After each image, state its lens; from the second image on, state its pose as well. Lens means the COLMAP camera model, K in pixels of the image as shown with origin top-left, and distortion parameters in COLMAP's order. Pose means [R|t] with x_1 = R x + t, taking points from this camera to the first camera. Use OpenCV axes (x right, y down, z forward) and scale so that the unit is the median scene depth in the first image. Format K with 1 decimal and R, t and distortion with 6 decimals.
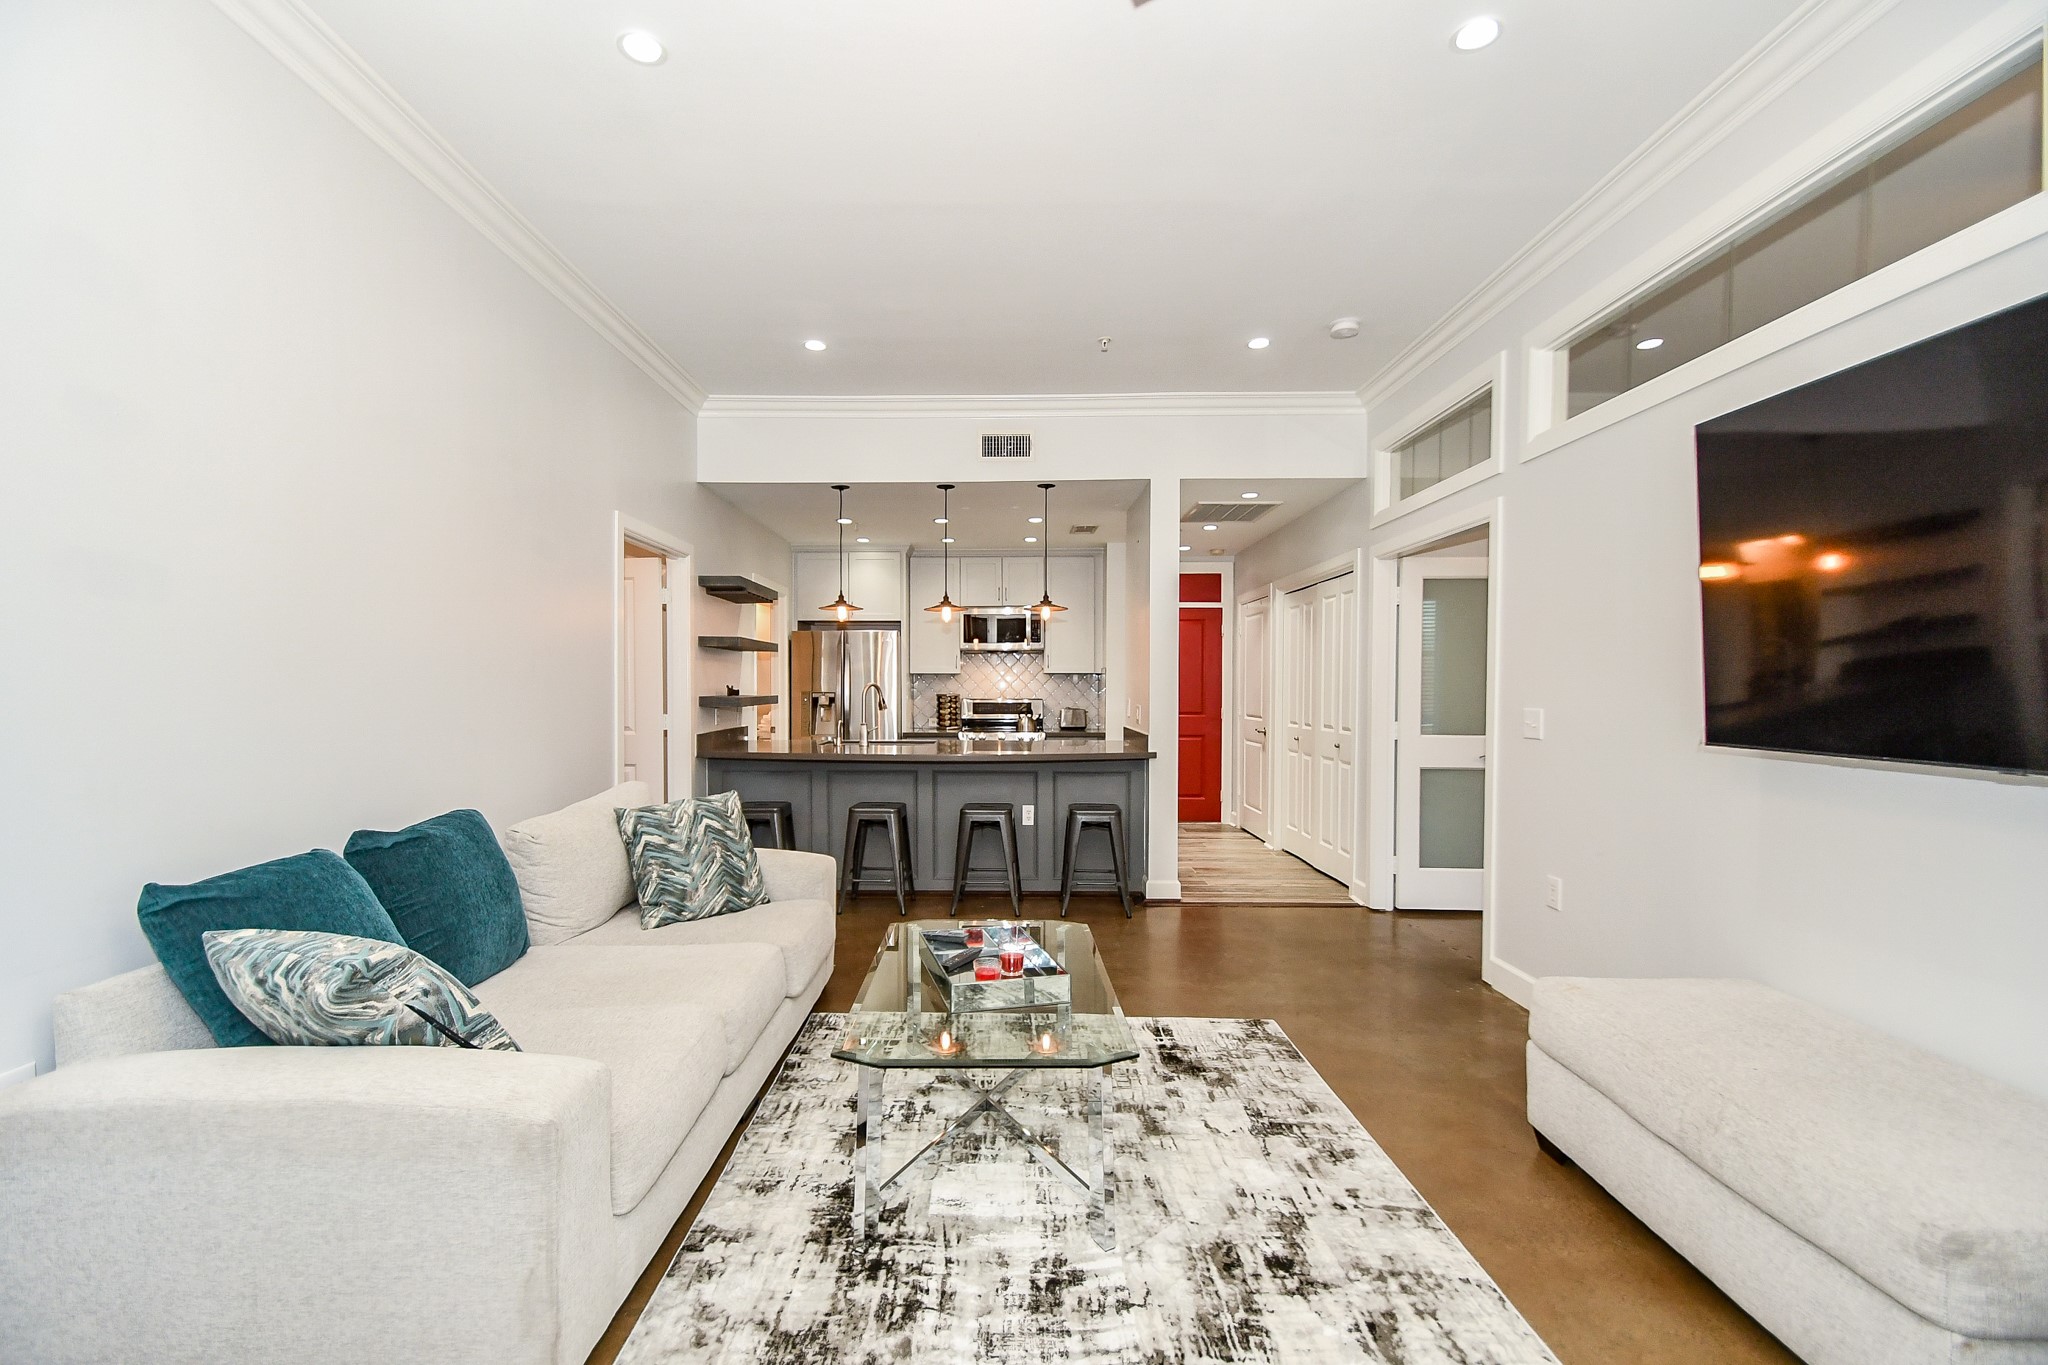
lens RADIAL K [[889.1, 0, 994.8], [0, 889.1, 699.8], [0, 0, 1]] dist [0.027006, -0.015658]
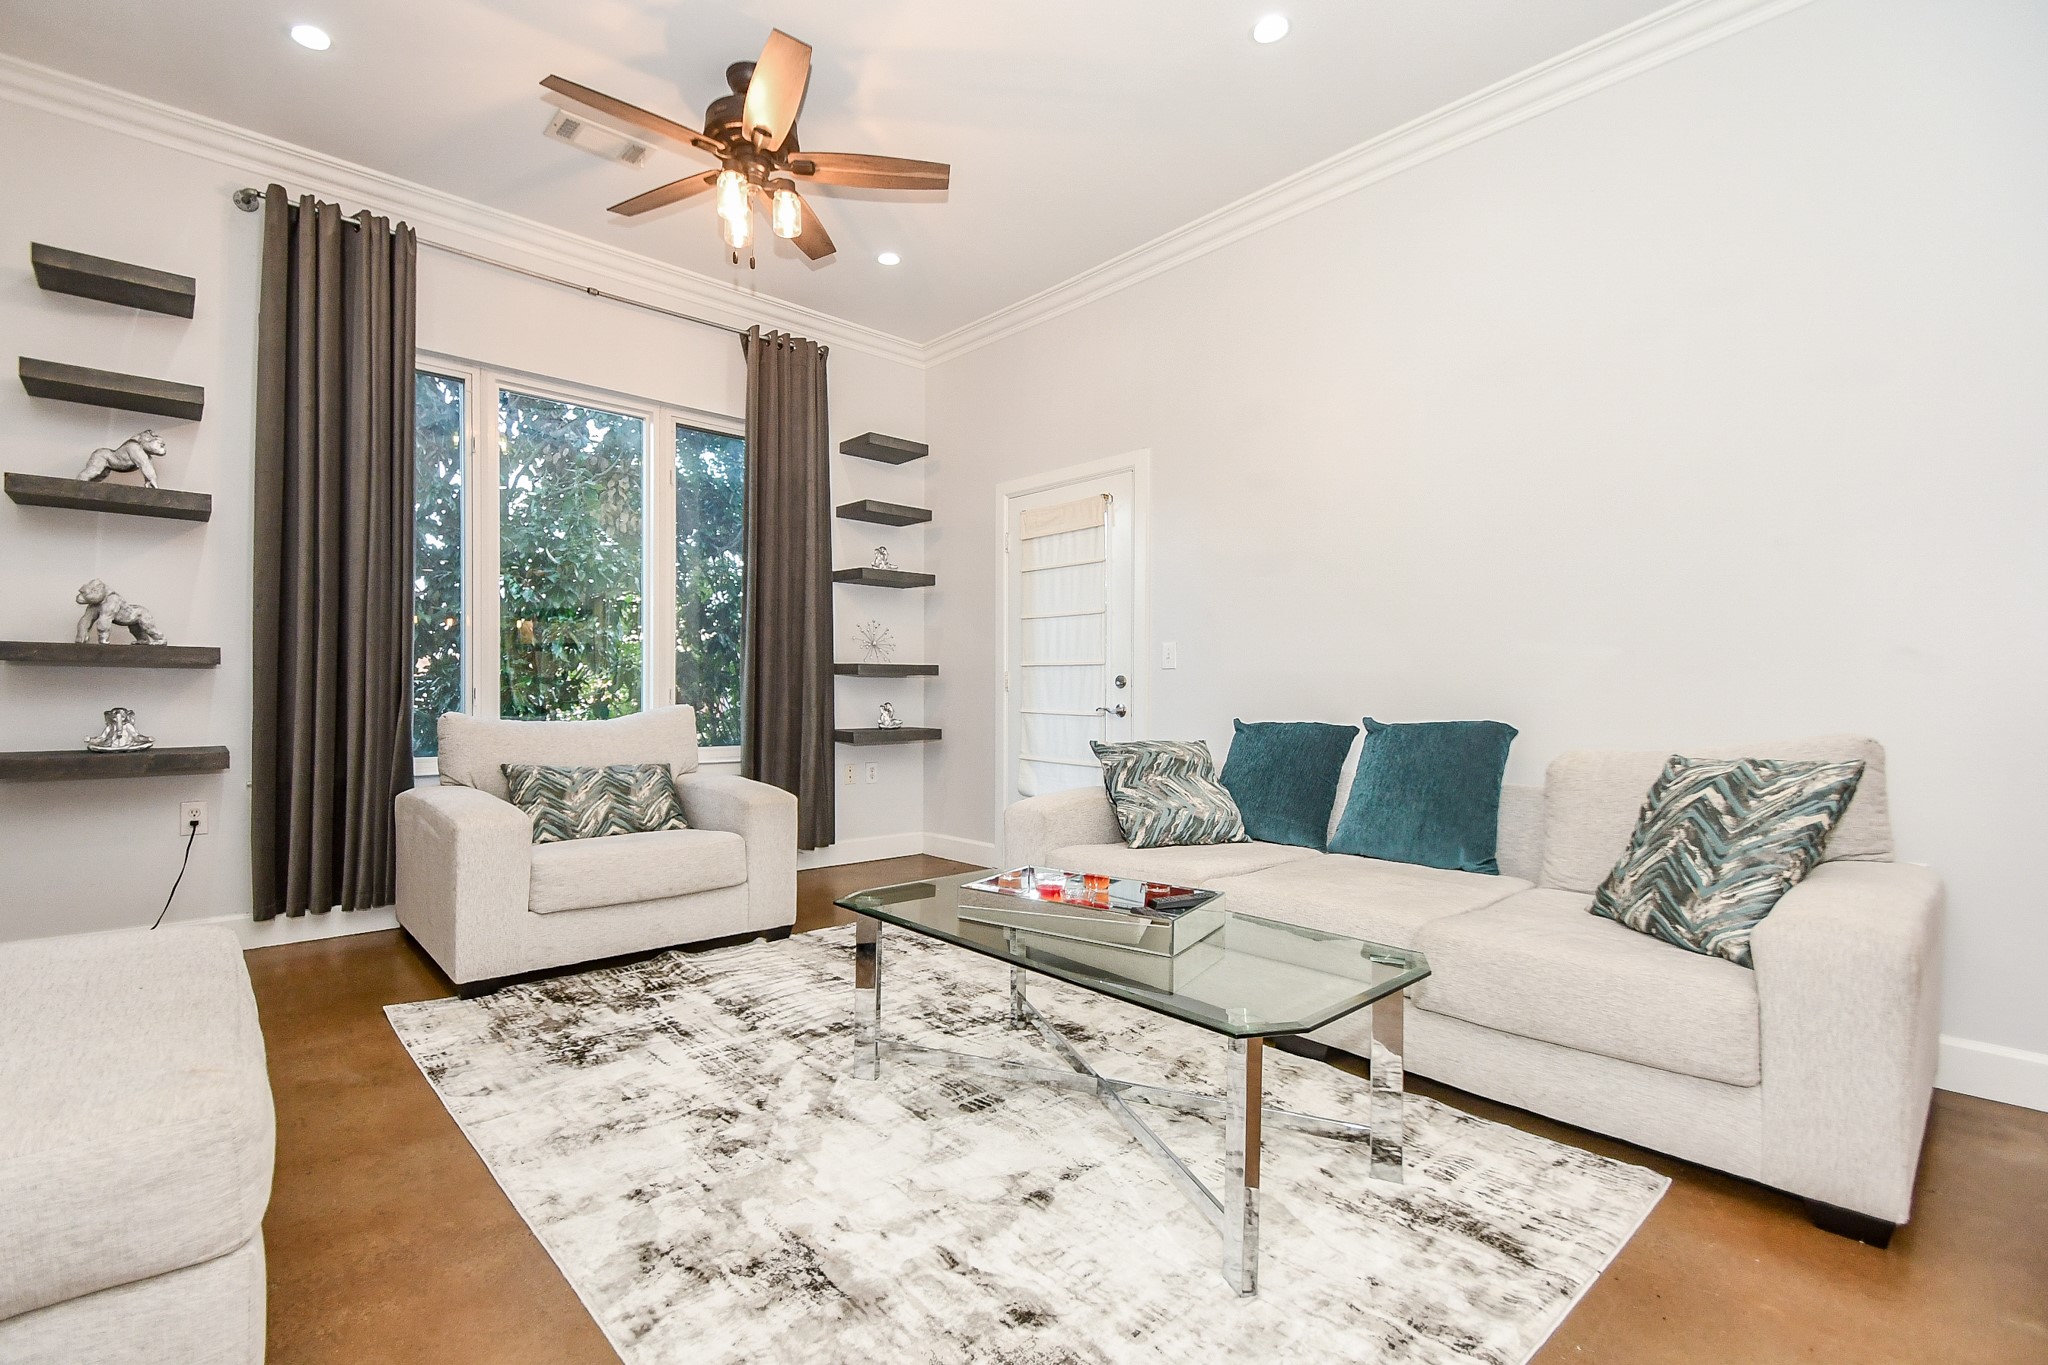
lens RADIAL K [[912.7, 0, 958.3], [0, 912.7, 688.0], [0, 0, 1]] dist [0.028717, -0.017267]
pose [[-0.747441, -0.008421, -0.664274, 0.303283], [-0.018770, 0.999788, 0.008446, 0.046355], [0.664062, 0.018781, -0.747441, 0.735999]]
